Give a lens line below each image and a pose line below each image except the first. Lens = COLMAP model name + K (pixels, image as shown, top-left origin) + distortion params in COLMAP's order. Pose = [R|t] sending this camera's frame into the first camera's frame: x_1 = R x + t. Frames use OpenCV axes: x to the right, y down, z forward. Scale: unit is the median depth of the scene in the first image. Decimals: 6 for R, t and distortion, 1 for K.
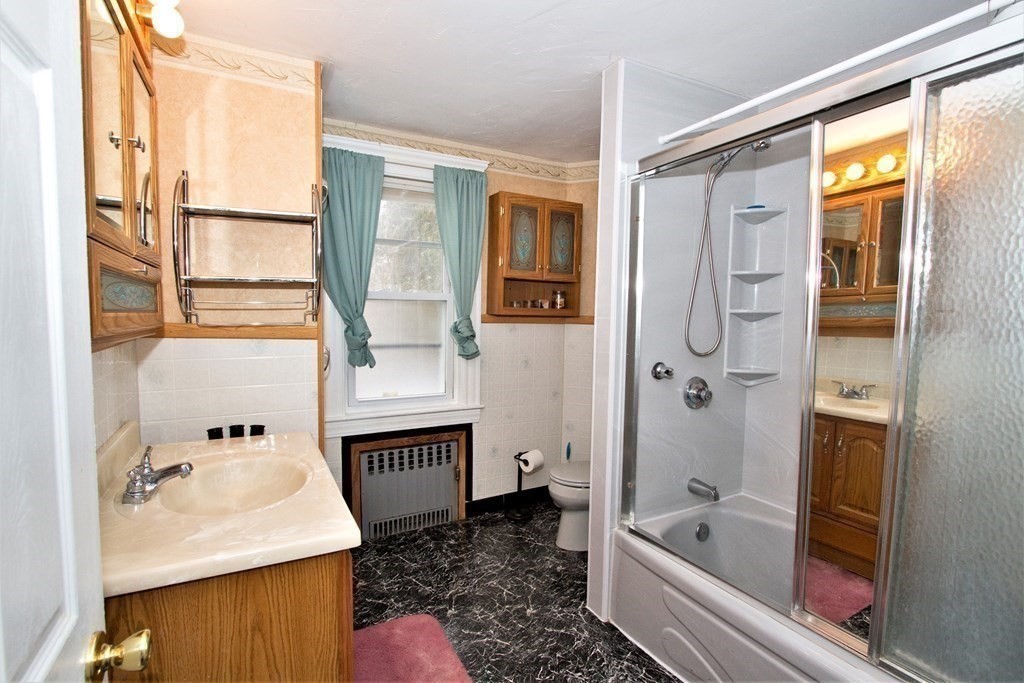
lens RADIAL K [[472.6, 0, 512.0], [0, 472.6, 341.5], [0, 0, 1]] dist [-0.014626, 0.000624]
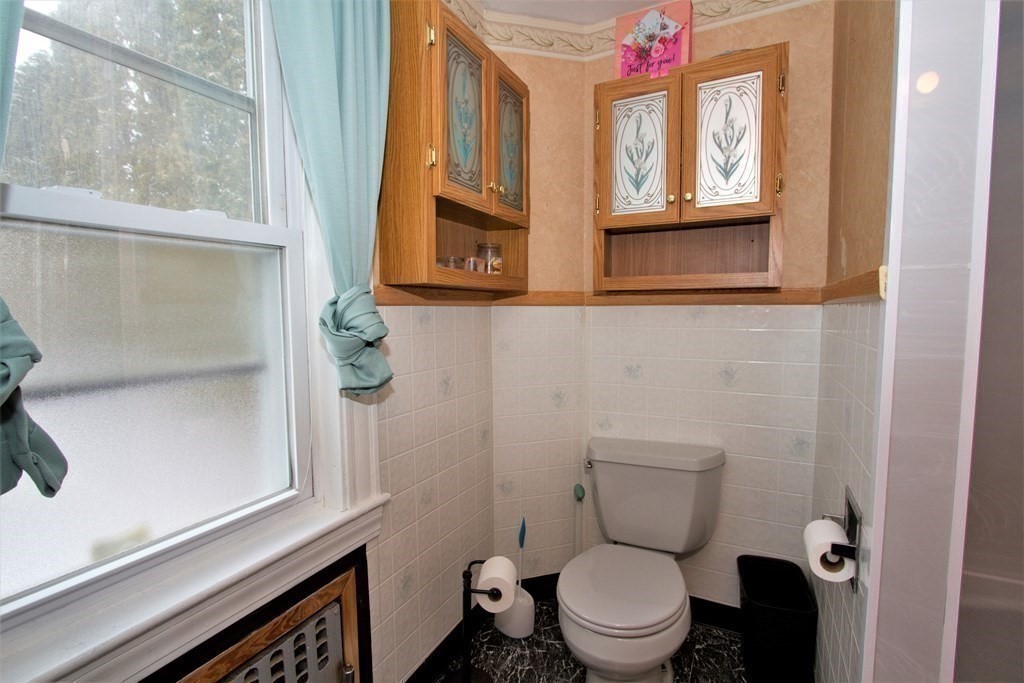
lens RADIAL K [[472.6, 0, 512.0], [0, 472.6, 341.5], [0, 0, 1]] dist [-0.014626, 0.000624]
pose [[0.833401, -0.066120, 0.548699, -0.198104], [0.061632, 0.997744, 0.026620, -0.010321], [-0.549221, 0.011632, 0.835596, 0.587004]]
